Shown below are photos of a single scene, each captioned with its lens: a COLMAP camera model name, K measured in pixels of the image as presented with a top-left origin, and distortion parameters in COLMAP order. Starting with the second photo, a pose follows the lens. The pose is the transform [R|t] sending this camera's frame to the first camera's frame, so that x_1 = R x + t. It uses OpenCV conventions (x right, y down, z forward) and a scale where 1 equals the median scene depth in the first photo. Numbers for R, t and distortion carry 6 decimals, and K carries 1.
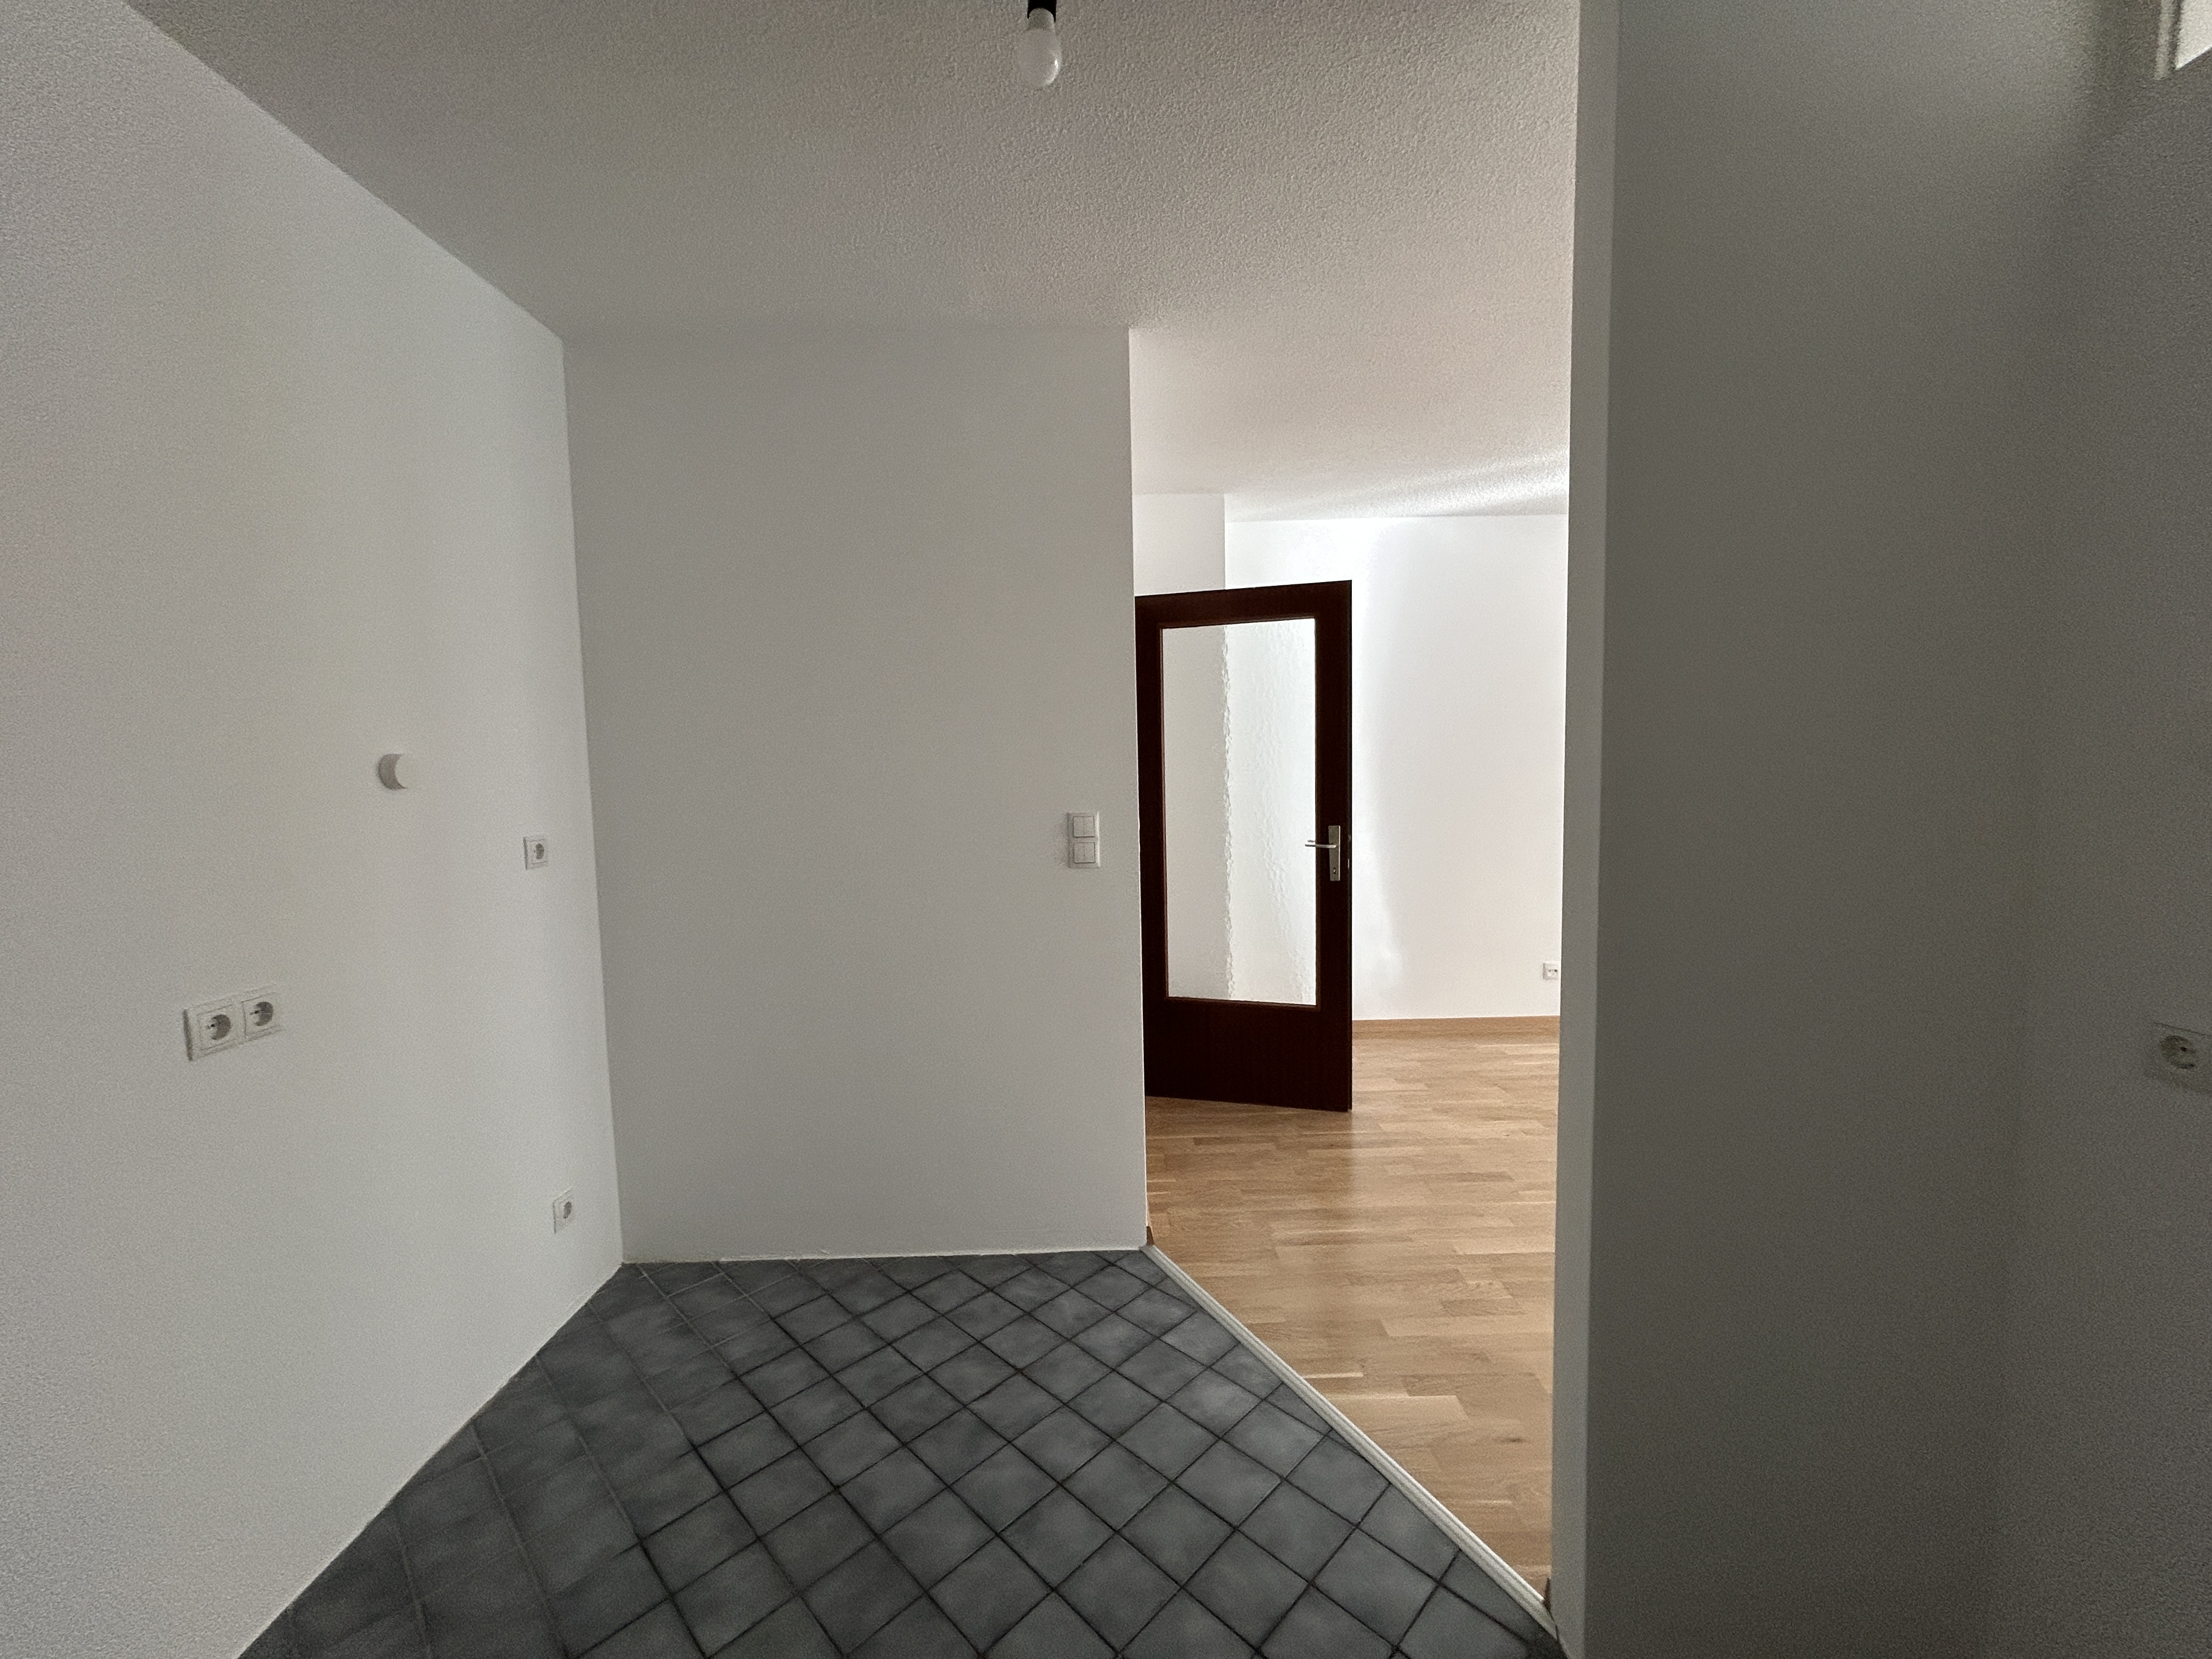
lens RADIAL K [[862.4, 0, 1106.0], [0, 862.4, 829.5], [0, 0, 1]] dist [0.000413, -0.005895]
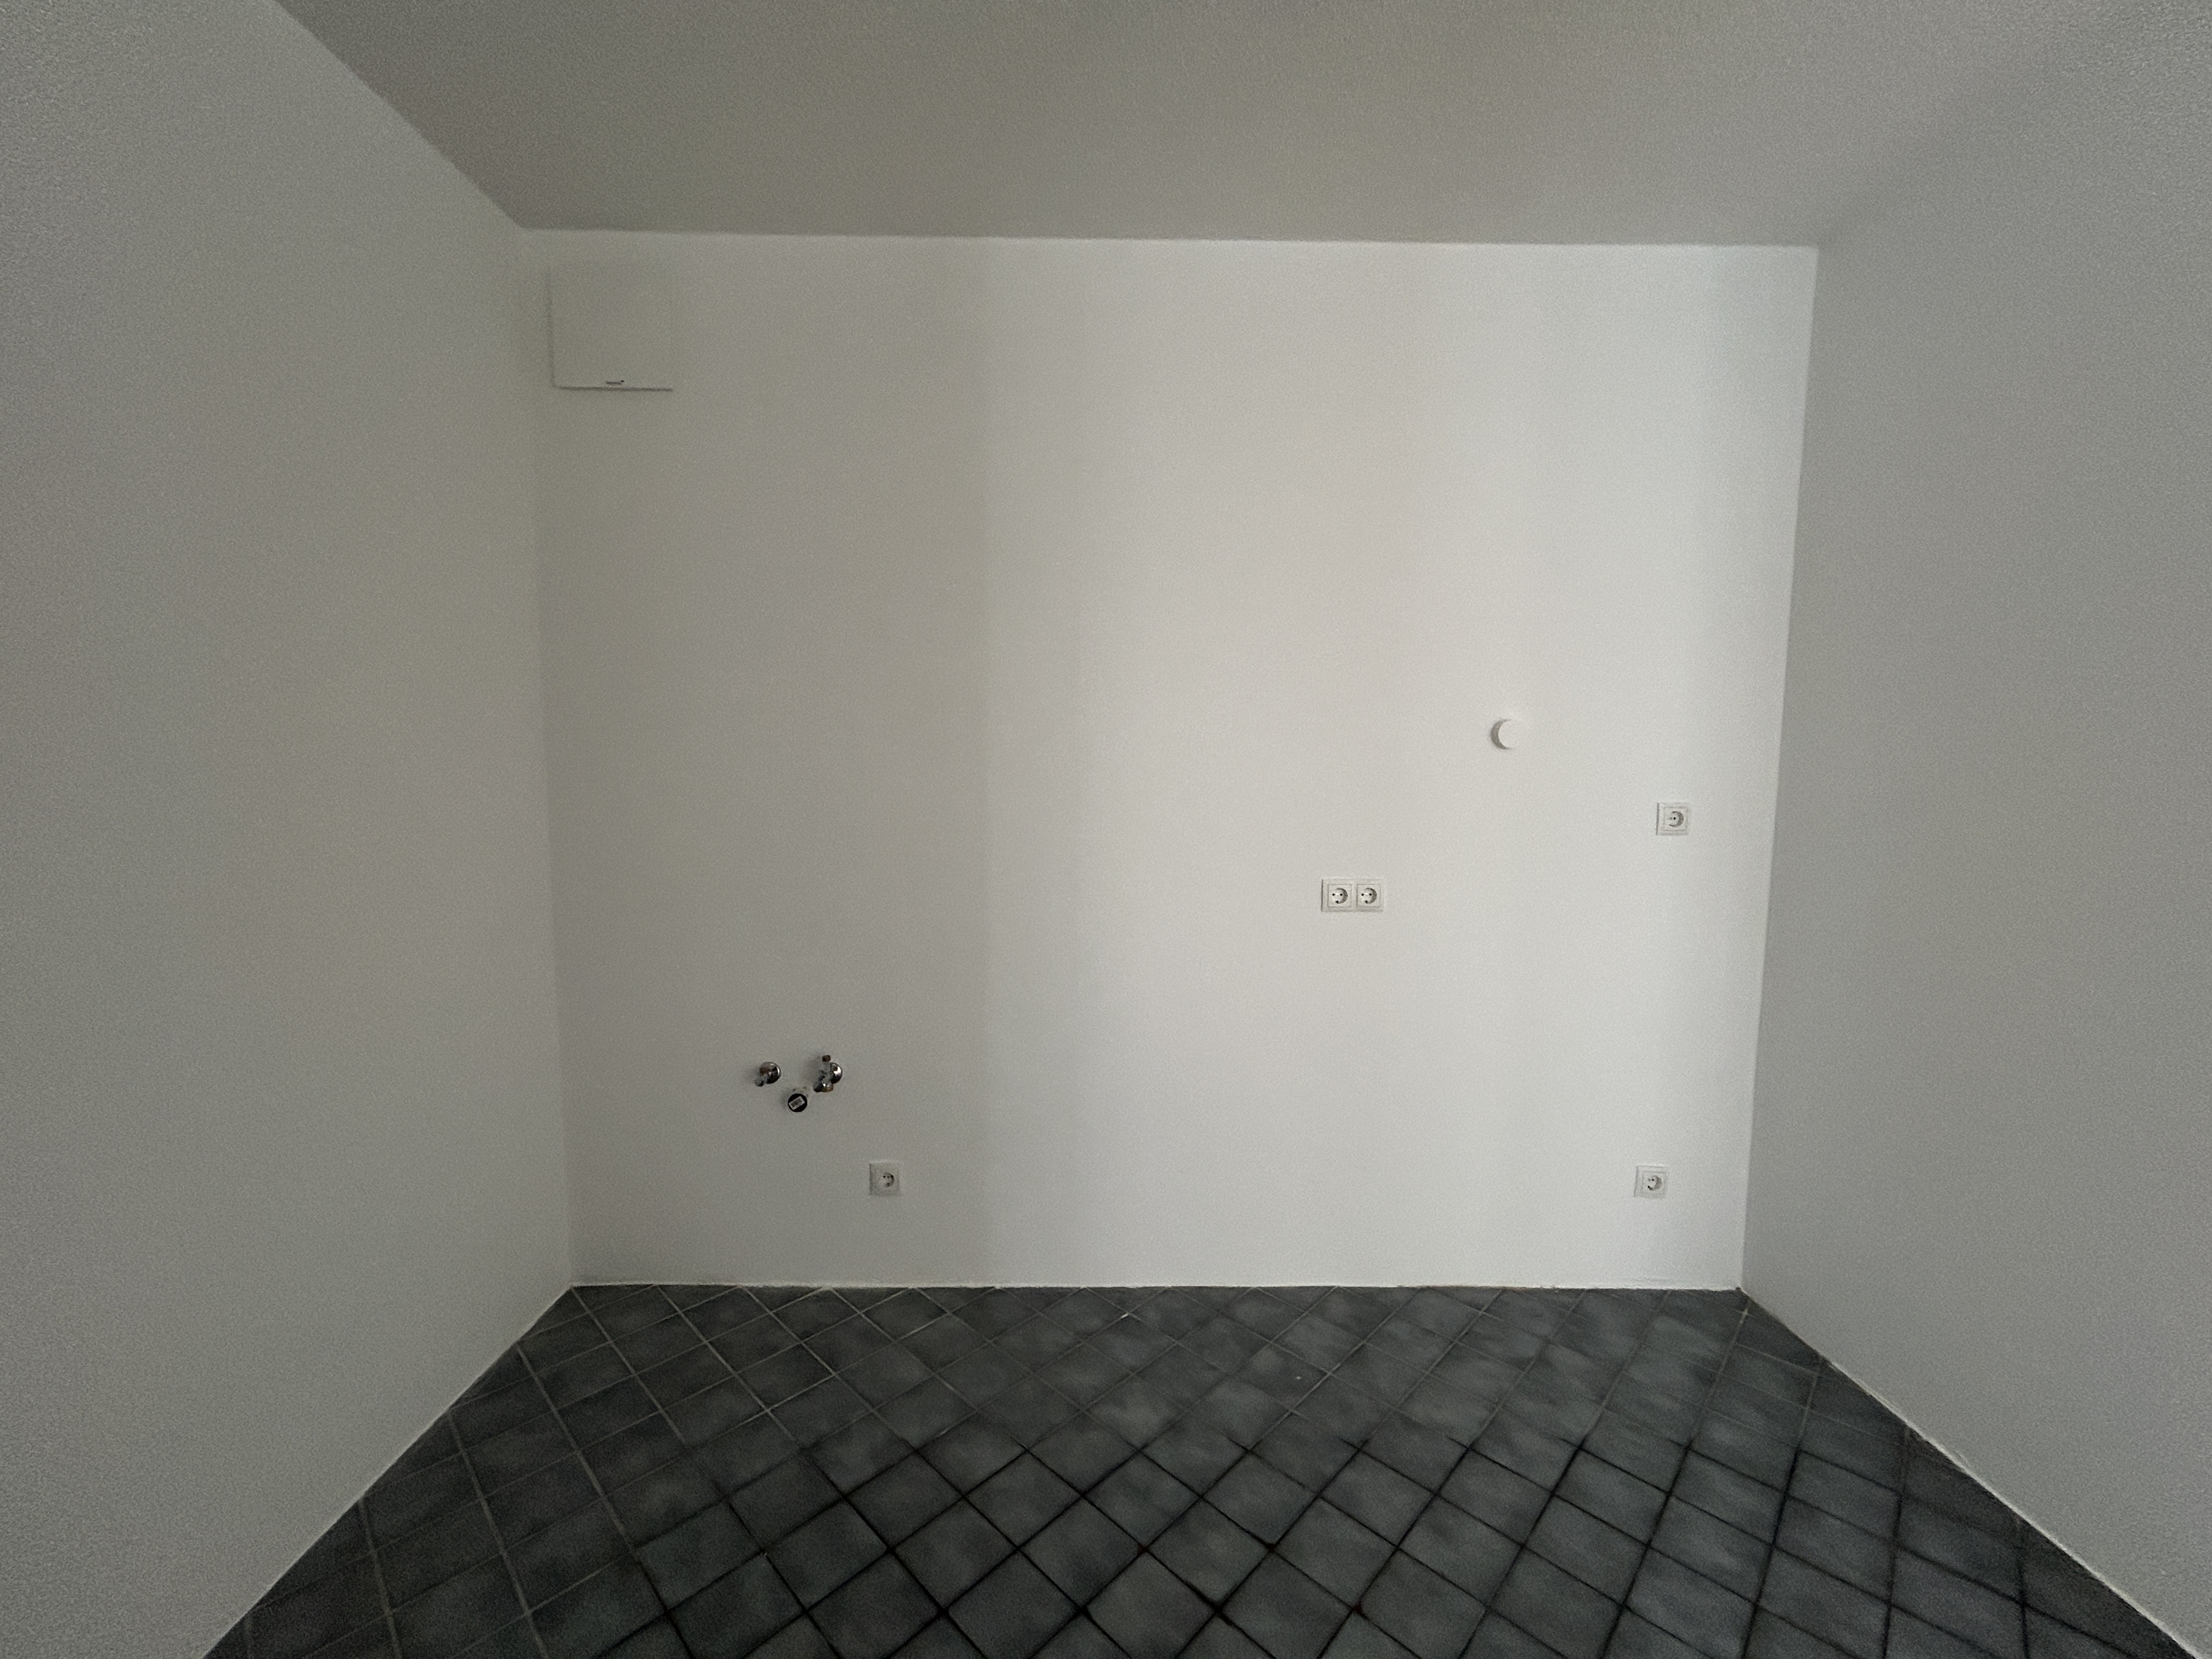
lens RADIAL K [[862.4, 0, 1106.0], [0, 862.4, 829.5], [0, 0, 1]] dist [0.000413, -0.005895]
pose [[0.002702, 0.095224, -0.995452, 0.398175], [-0.082948, 0.992047, 0.094673, -0.002416], [0.996550, 0.082315, 0.010579, 0.413220]]
